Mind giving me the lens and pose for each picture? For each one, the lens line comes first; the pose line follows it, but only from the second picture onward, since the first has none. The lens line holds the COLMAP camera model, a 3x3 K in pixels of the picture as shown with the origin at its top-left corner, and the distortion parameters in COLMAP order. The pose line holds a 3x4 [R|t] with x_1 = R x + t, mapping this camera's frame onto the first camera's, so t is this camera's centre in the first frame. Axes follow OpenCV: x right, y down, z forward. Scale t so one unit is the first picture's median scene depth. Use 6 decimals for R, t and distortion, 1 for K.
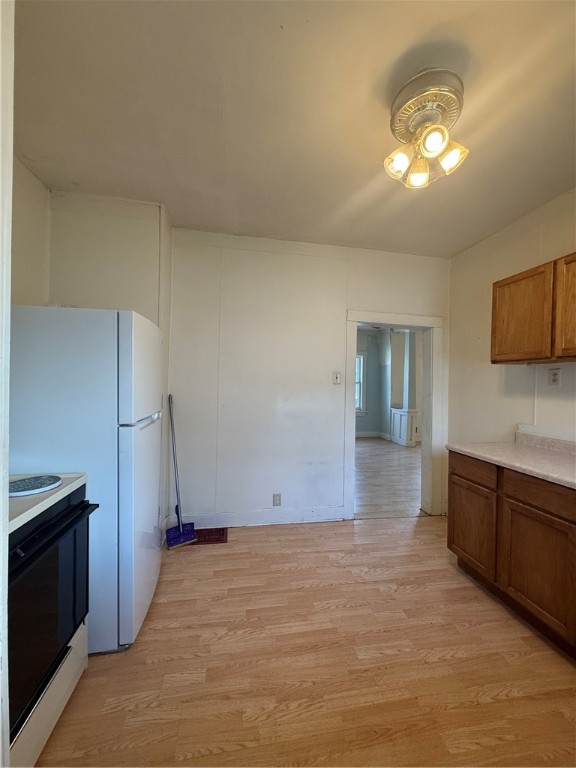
lens RADIAL K [[307.0, 0, 287.6], [0, 307.0, 389.8], [0, 0, 1]] dist [0.002618, 0.000100]
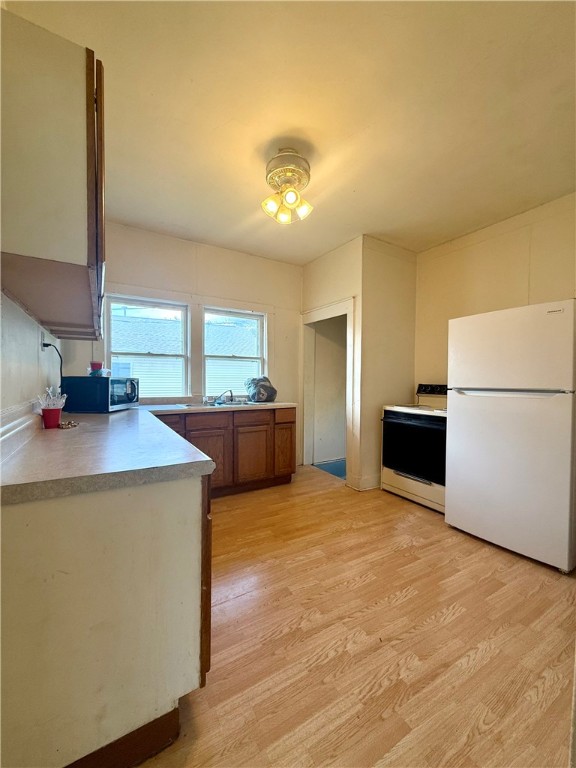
lens RADIAL K [[307.0, 0, 286.7], [0, 307.0, 382.3], [0, 0, 1]] dist [0.002618, 0.000100]
pose [[-0.937321, -0.017214, -0.348041, 0.736959], [-0.026071, 0.999444, 0.020780, 0.055085], [0.347490, 0.028552, -0.937249, 1.876302]]
